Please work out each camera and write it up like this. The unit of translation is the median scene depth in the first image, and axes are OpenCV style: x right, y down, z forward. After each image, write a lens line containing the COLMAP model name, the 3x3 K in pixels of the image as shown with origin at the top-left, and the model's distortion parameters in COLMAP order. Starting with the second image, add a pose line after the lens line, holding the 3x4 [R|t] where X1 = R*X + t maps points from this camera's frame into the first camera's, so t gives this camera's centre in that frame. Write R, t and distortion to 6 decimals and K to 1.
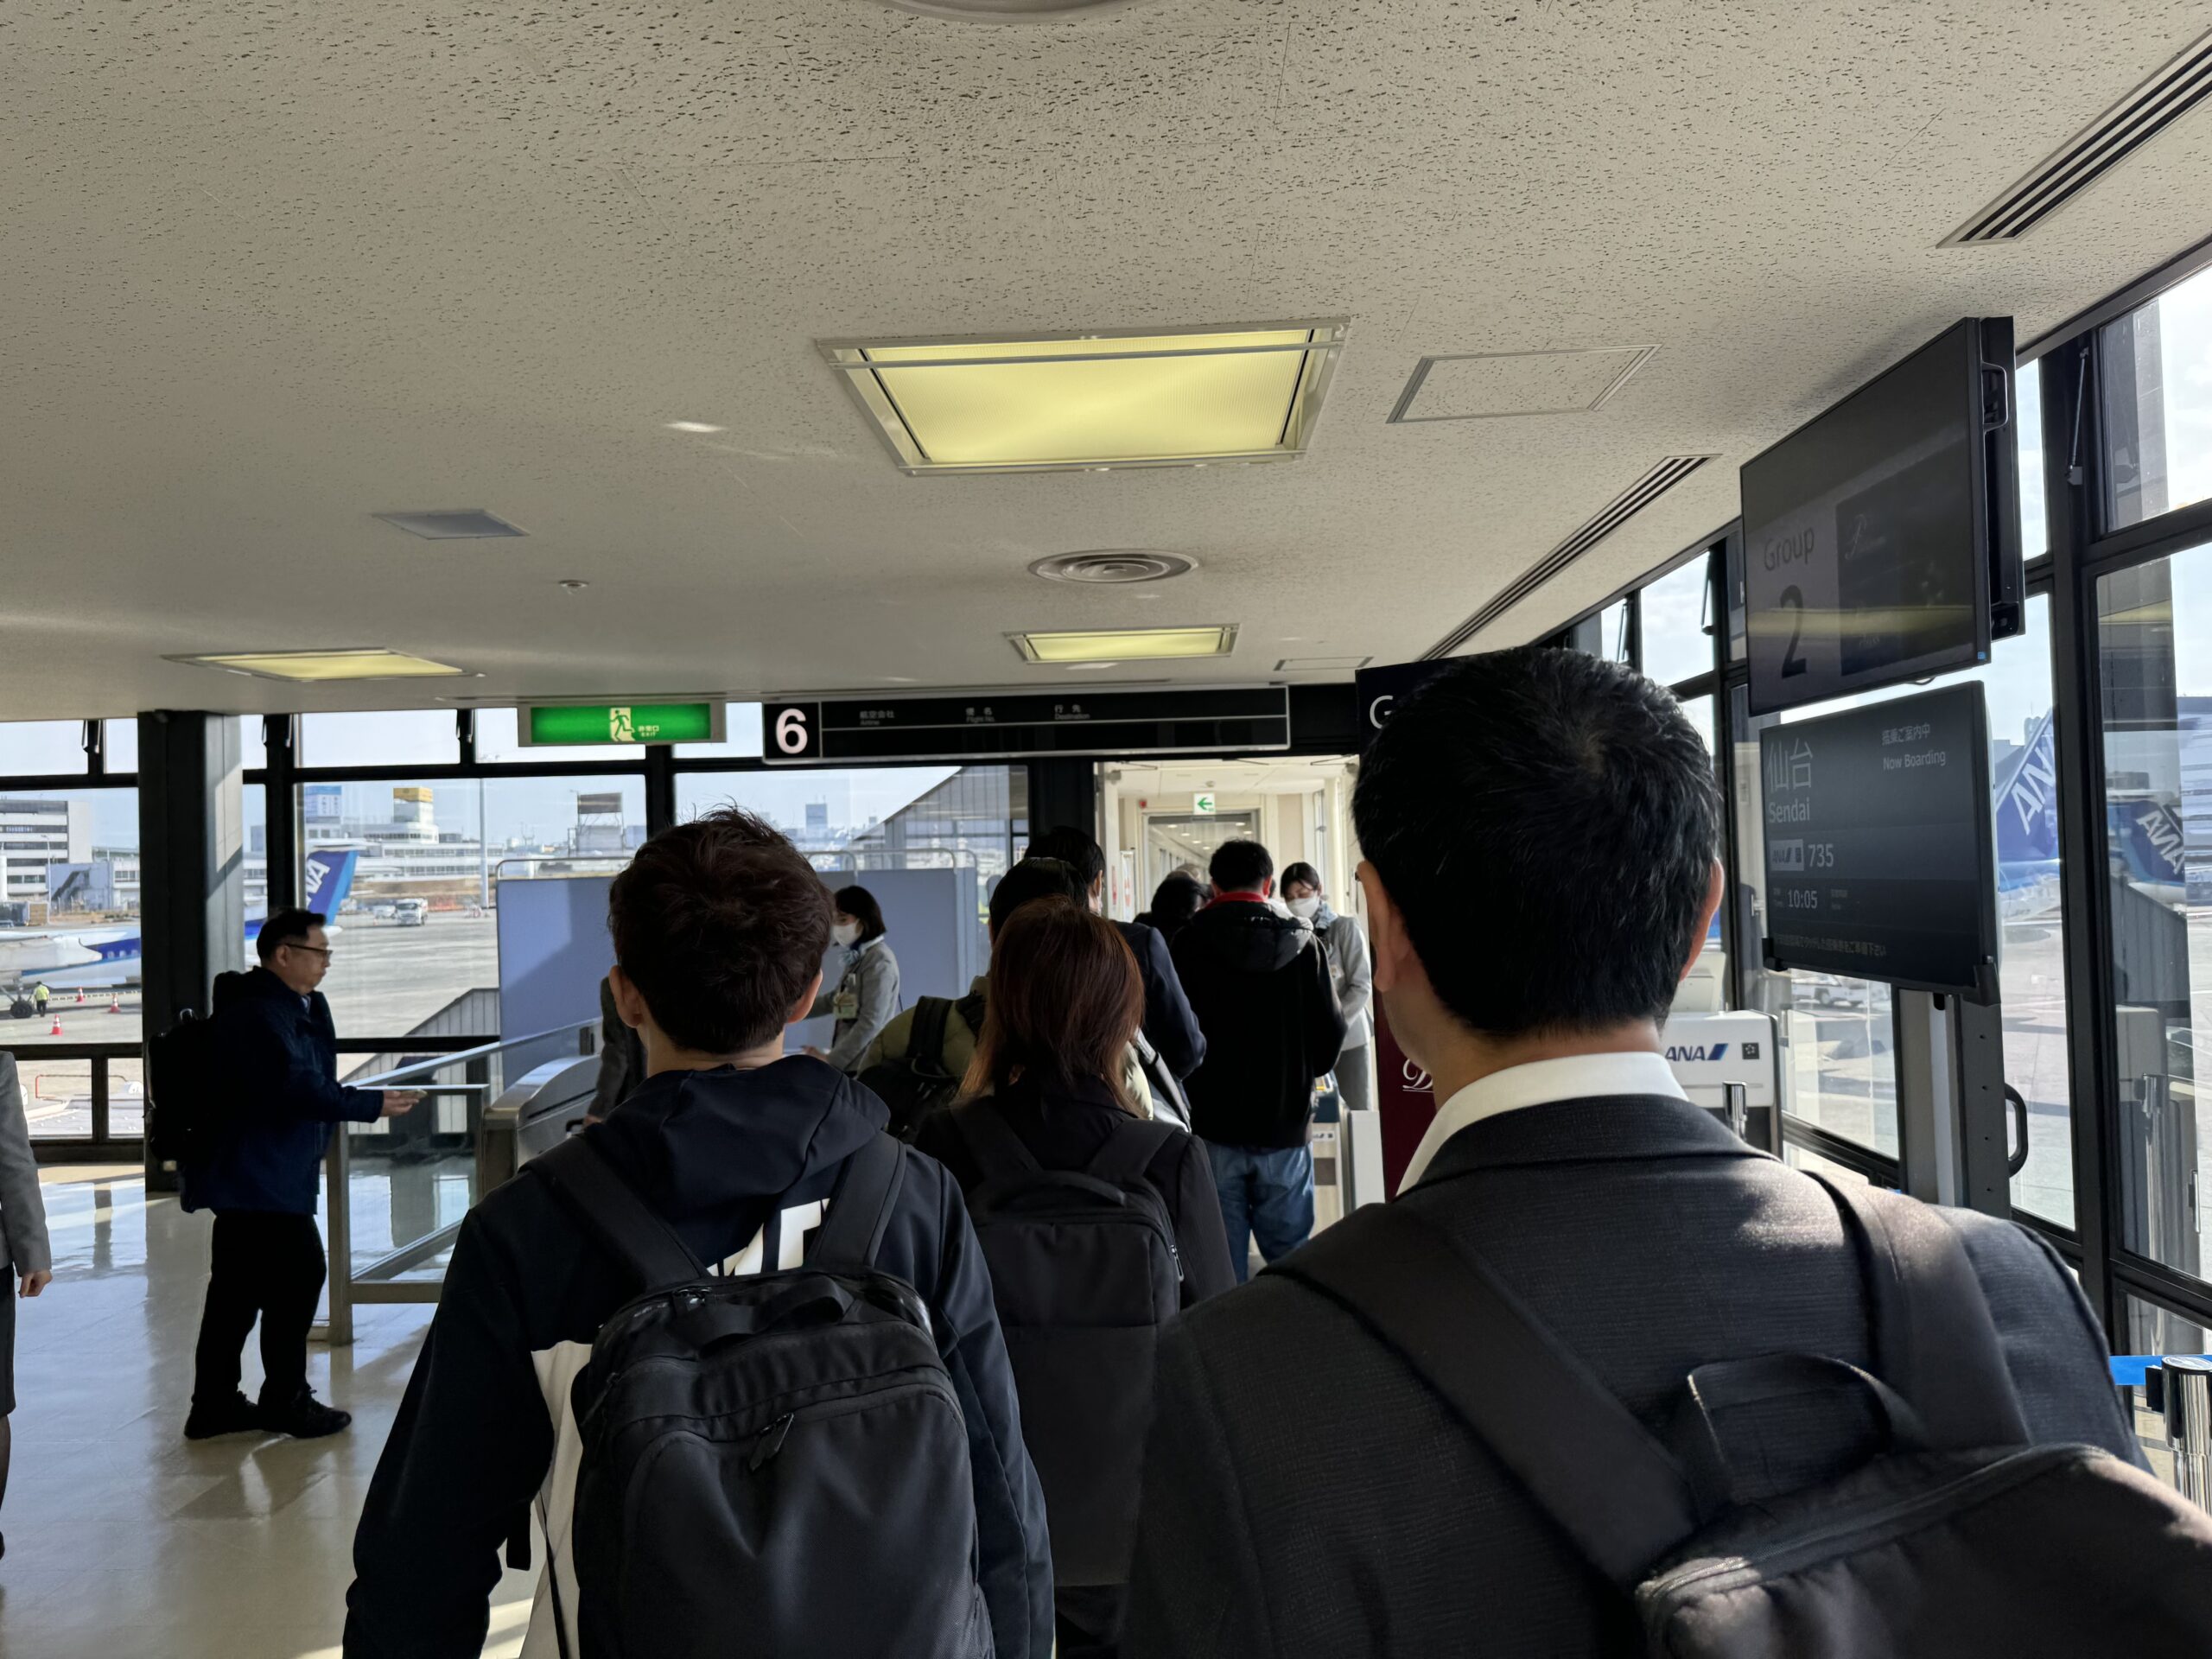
lens RADIAL K [[1533.9, 0, 1100.3], [0, 1533.9, 832.3], [0, 0, 1]] dist [0.026788, -0.001363]
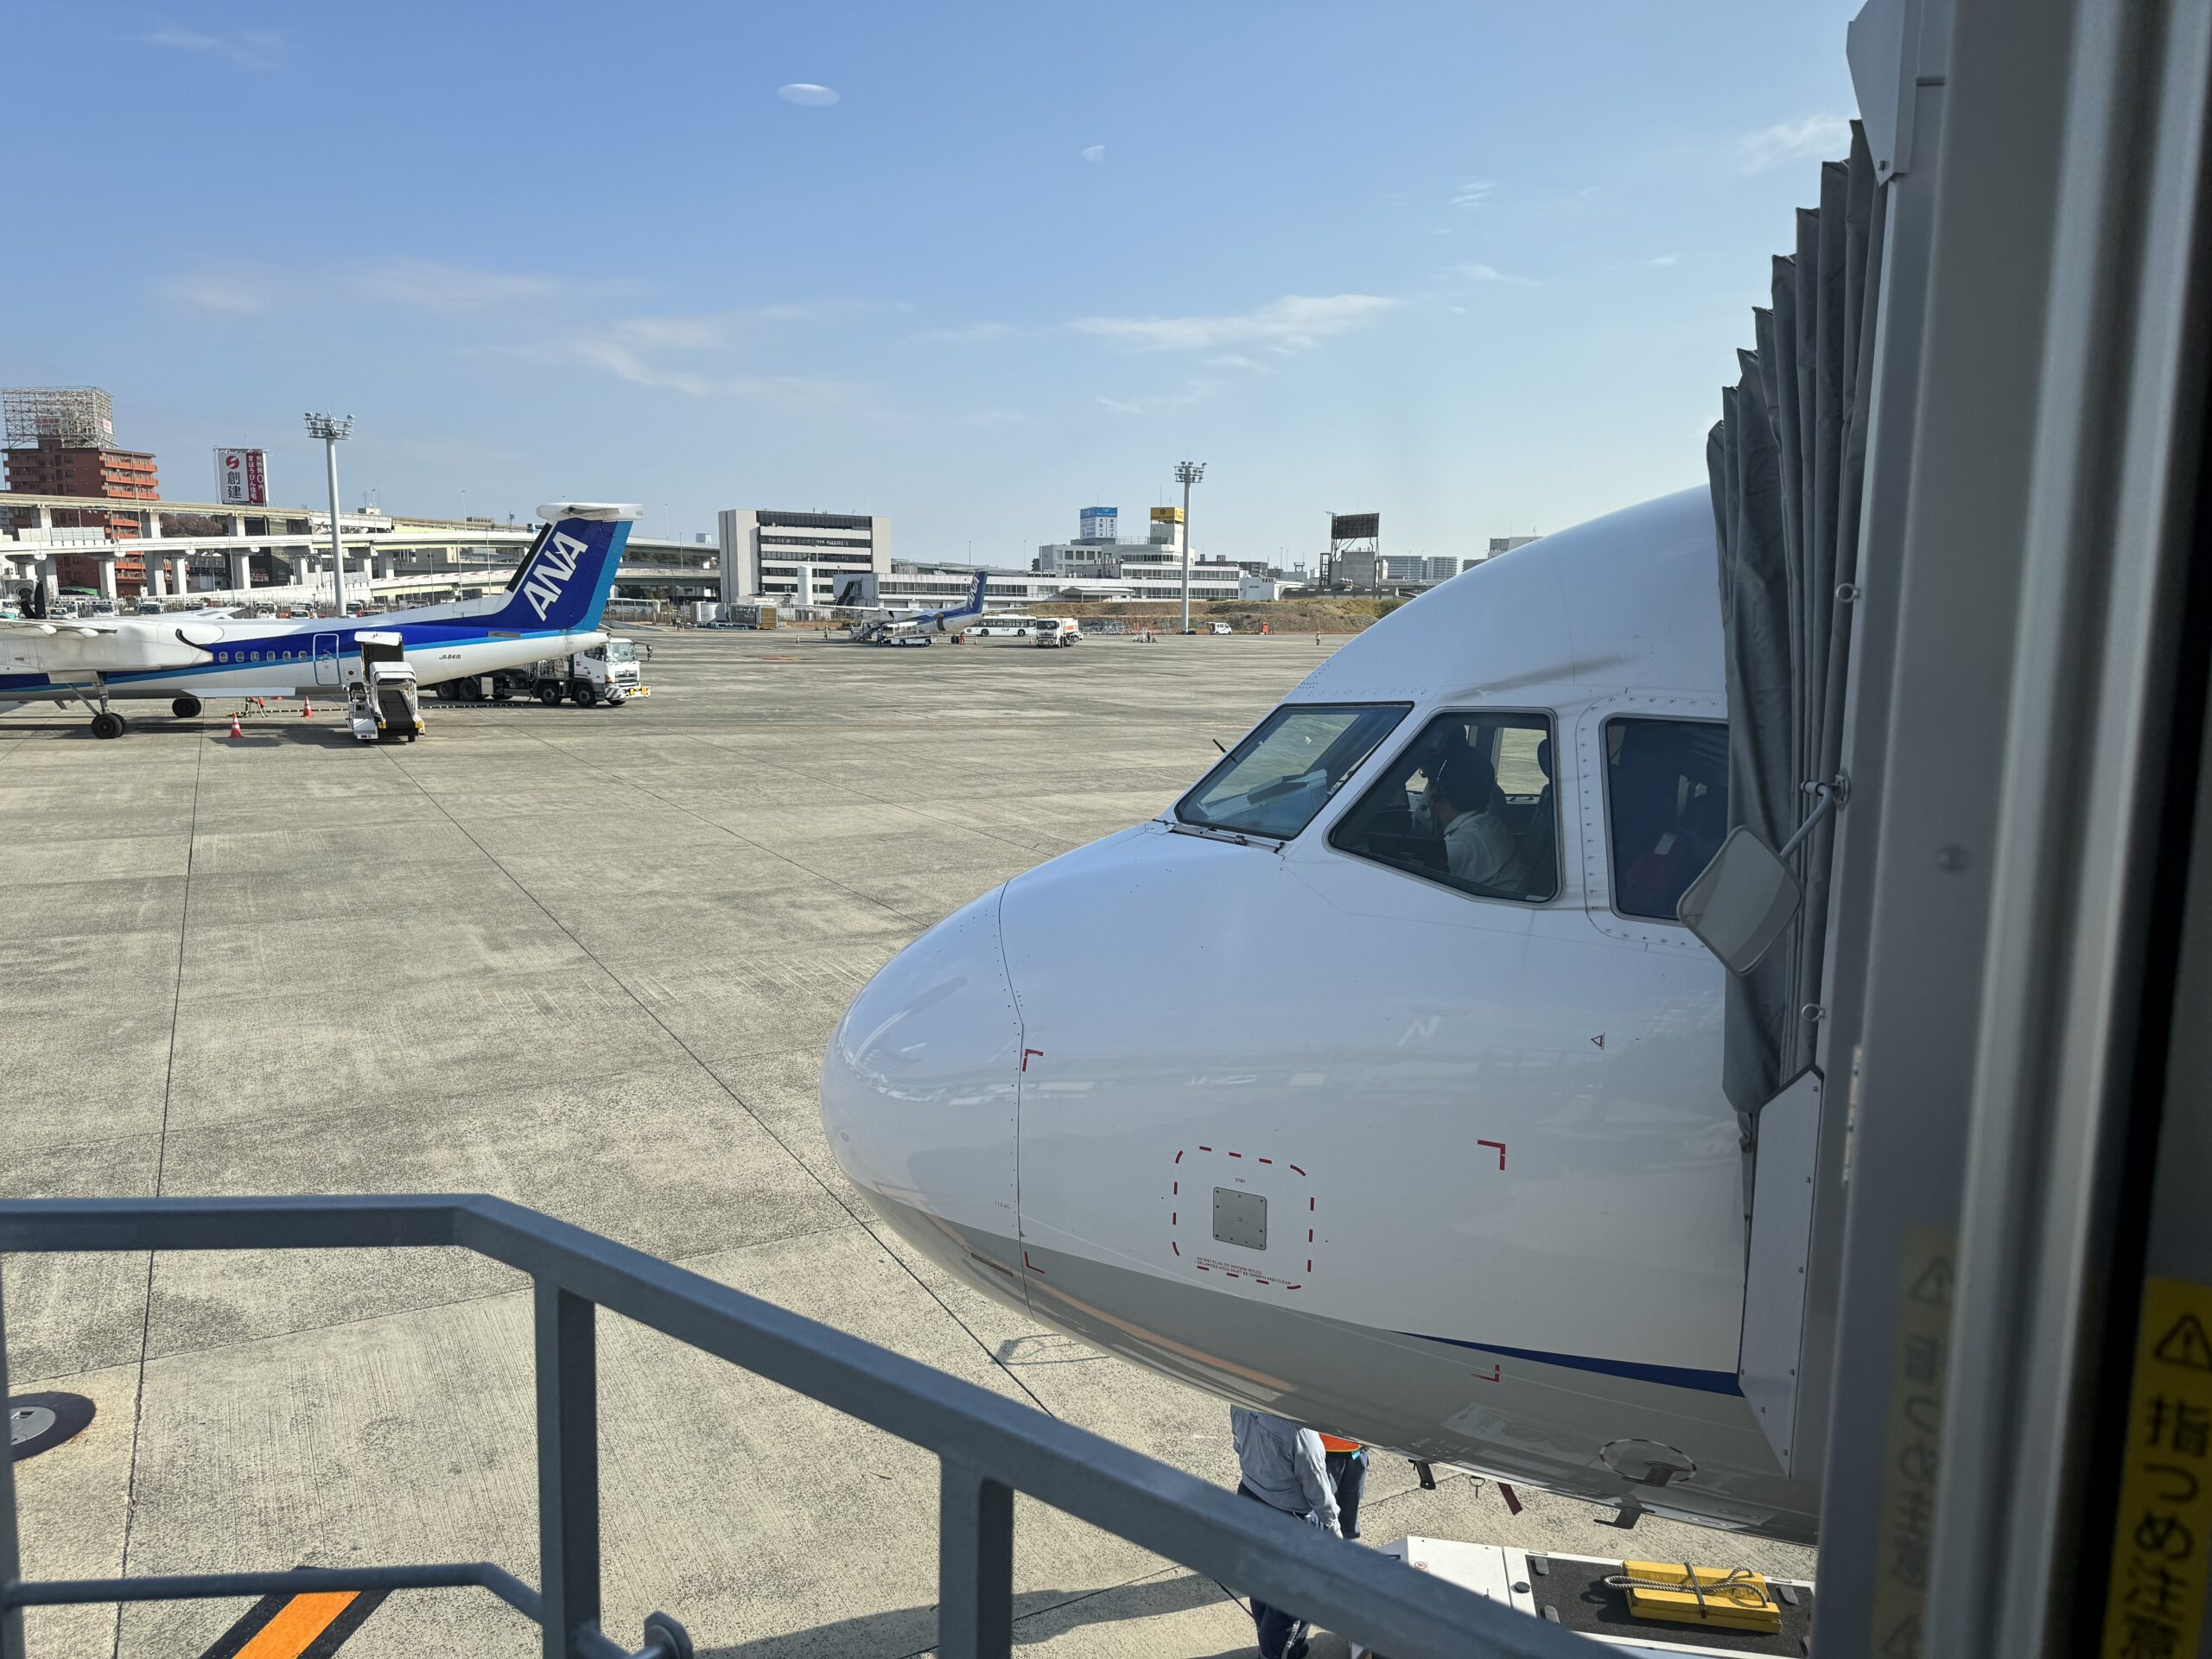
lens RADIAL K [[1533.9, 0, 1104.1], [0, 1533.9, 827.1], [0, 0, 1]] dist [0.026788, -0.001363]
pose [[0.870391, 0.102688, -0.481533, 0.010895], [-0.021968, 0.985134, 0.170375, 0.007209], [0.491870, -0.137714, 0.859708, 0.149867]]
